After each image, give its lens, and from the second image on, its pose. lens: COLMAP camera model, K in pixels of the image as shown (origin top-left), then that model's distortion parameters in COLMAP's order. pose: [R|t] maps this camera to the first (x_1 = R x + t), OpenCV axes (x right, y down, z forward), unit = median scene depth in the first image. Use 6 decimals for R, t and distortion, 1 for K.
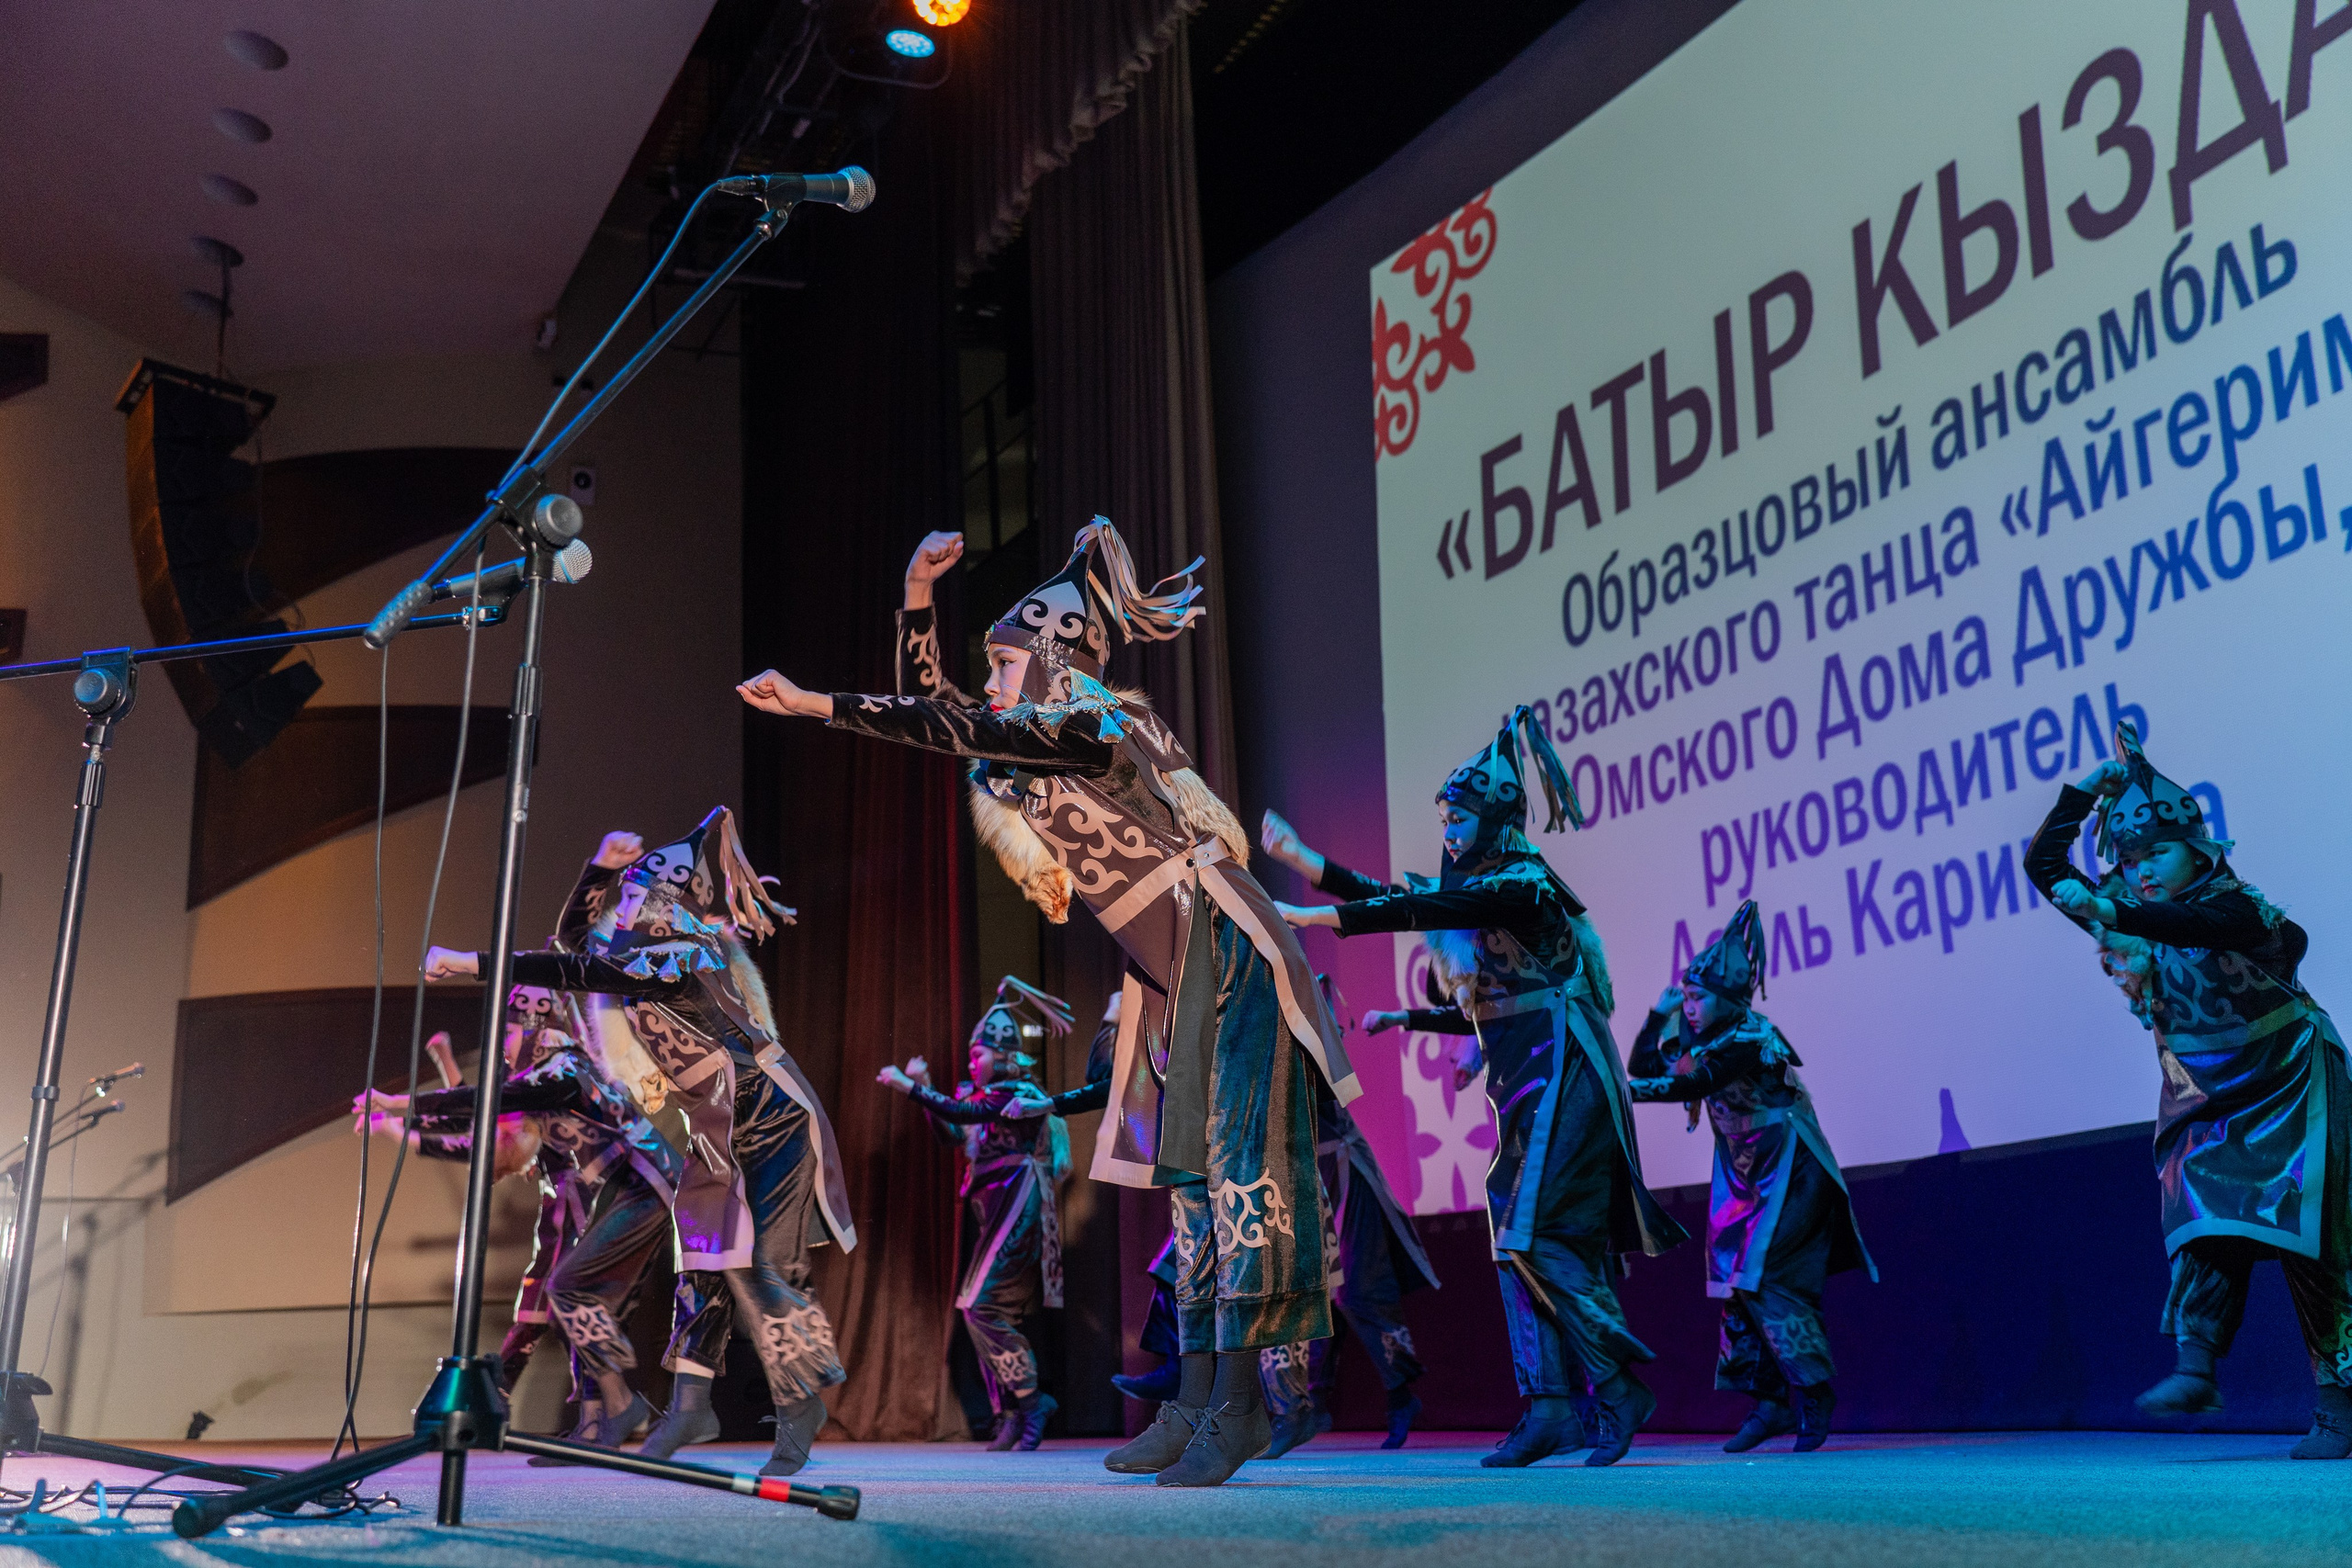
lens RADIAL K [[2579.7, 0, 1165.2], [0, 2579.7, 742.6], [0, 0, 1]] dist [-0.000670, 0.000000]
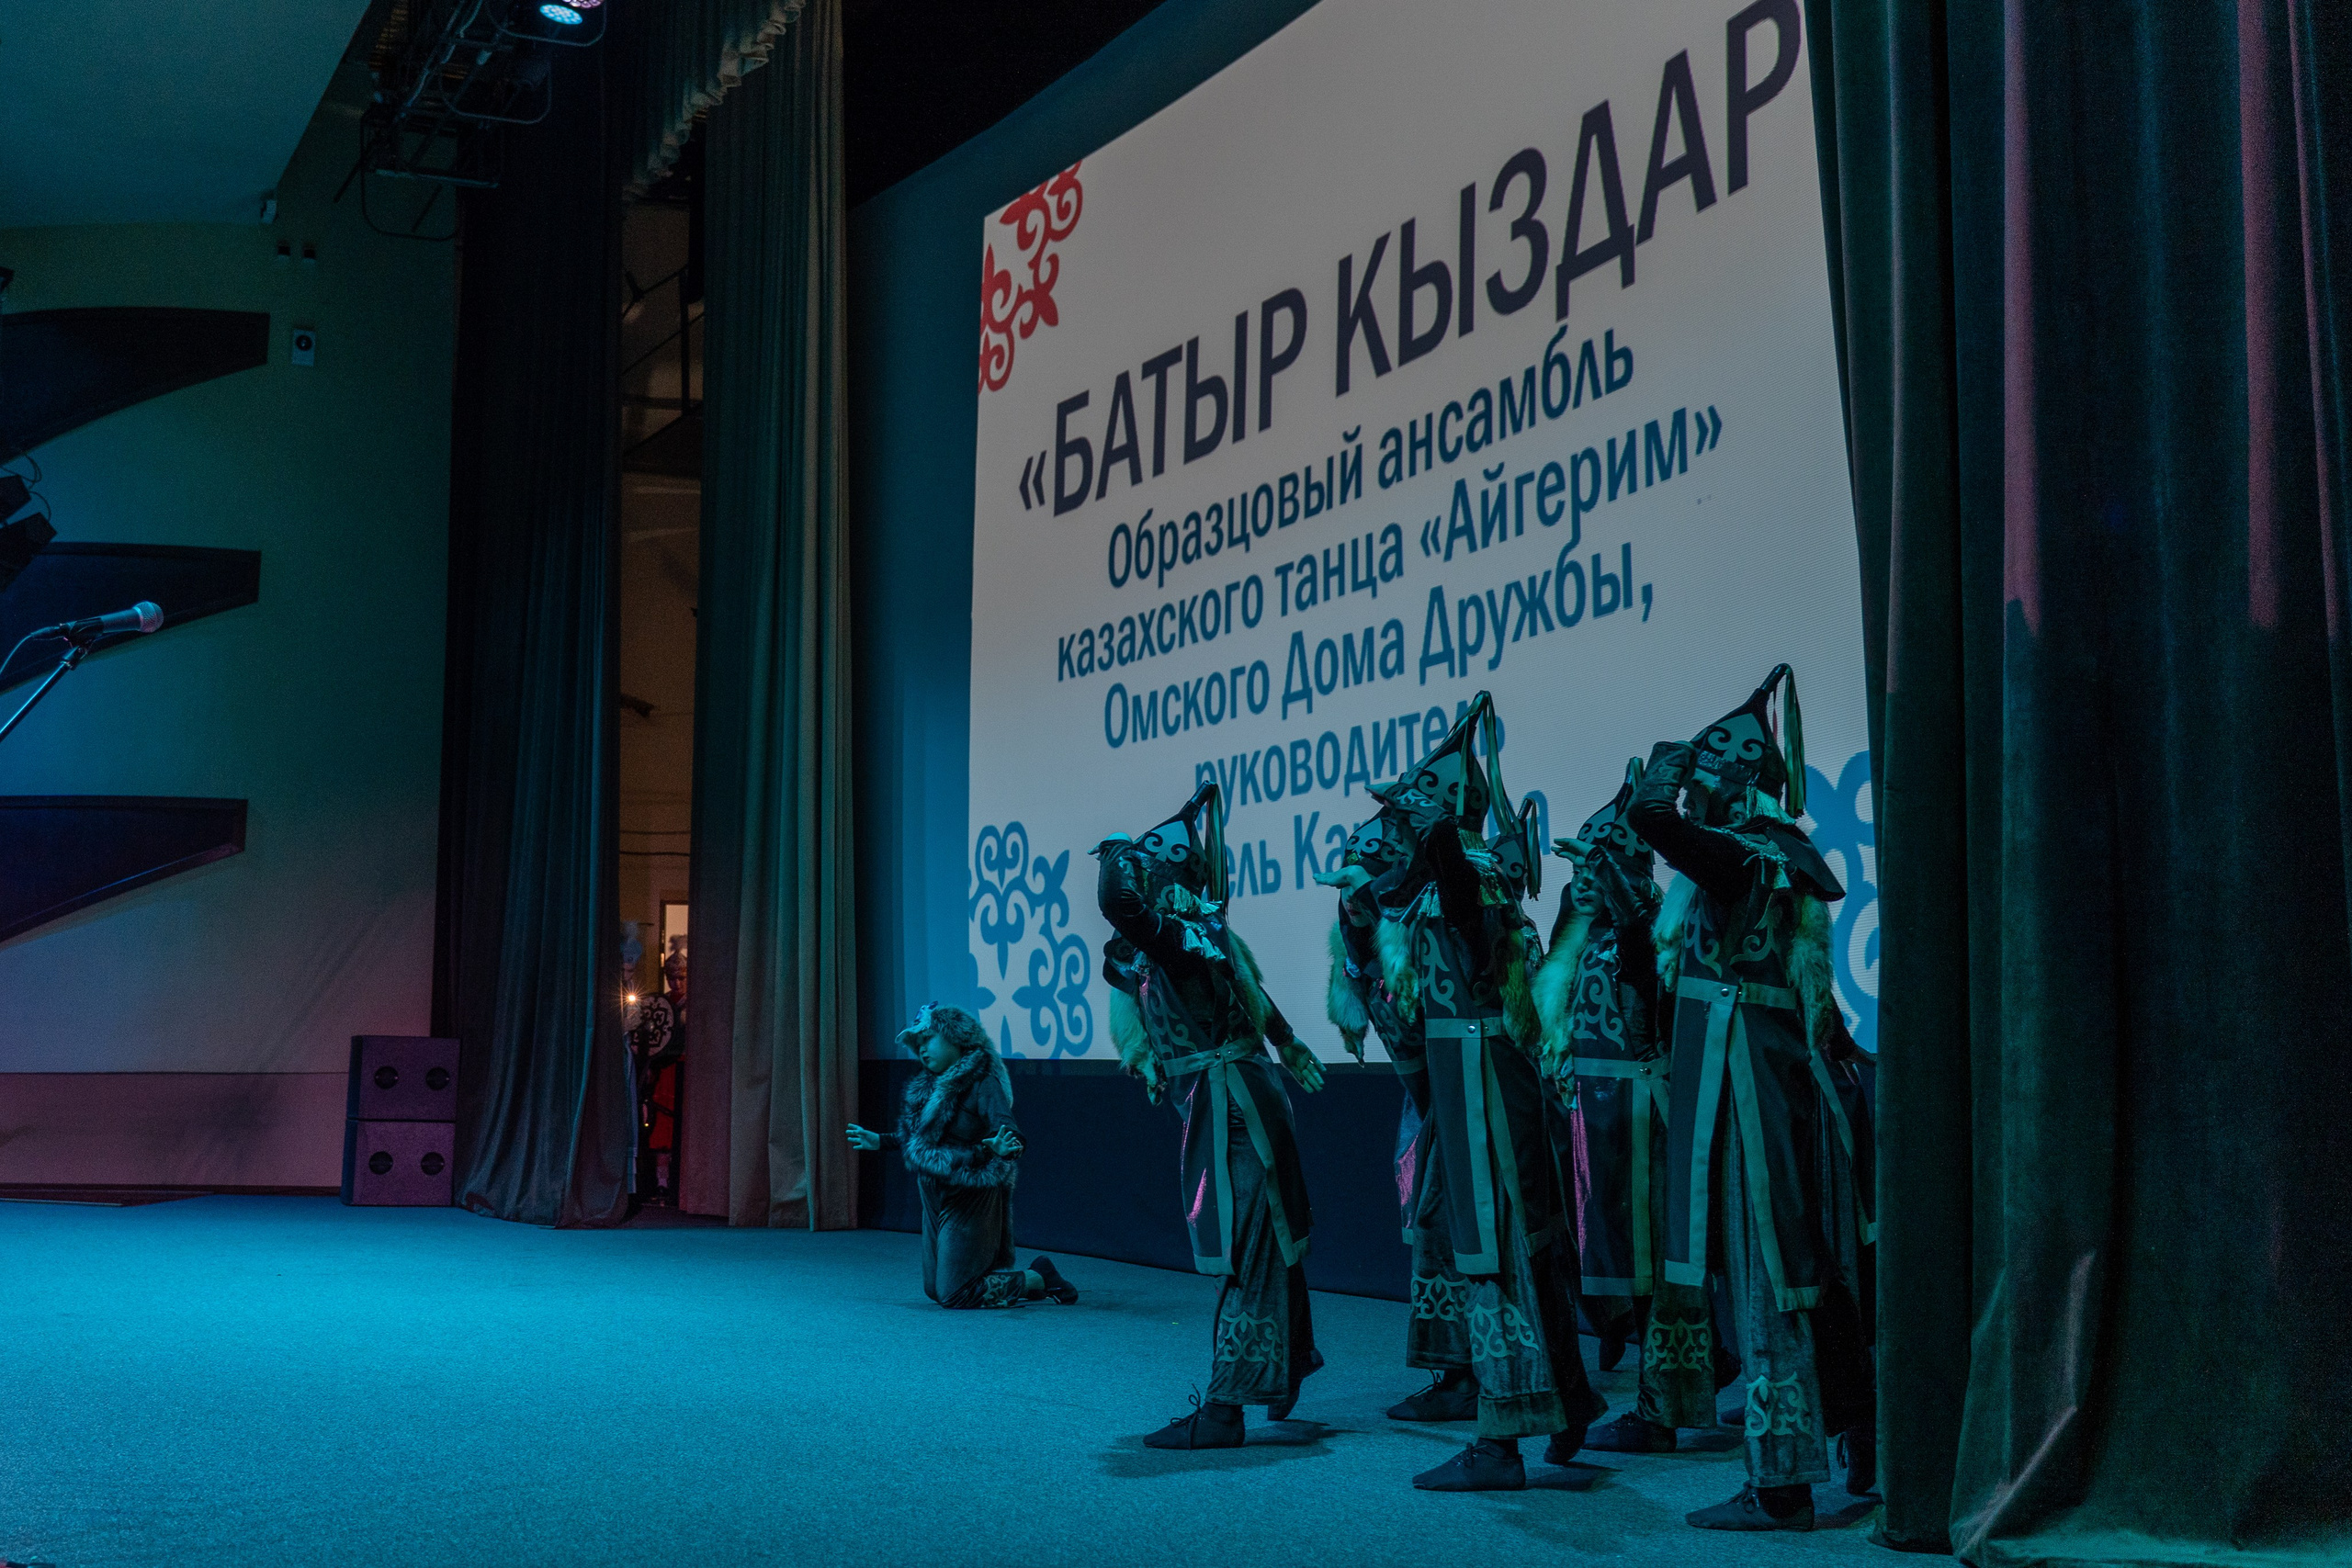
lens RADIAL K [[2449.8, 0, 1020.9], [0, 2449.8, 723.2], [0, 0, 1]] dist [0.005427, 0.000000]
pose [[0.999096, 0.037529, 0.019954, 0.107523], [-0.039448, 0.993522, 0.106576, -0.102669], [-0.015825, -0.107267, 0.994104, -0.109285]]
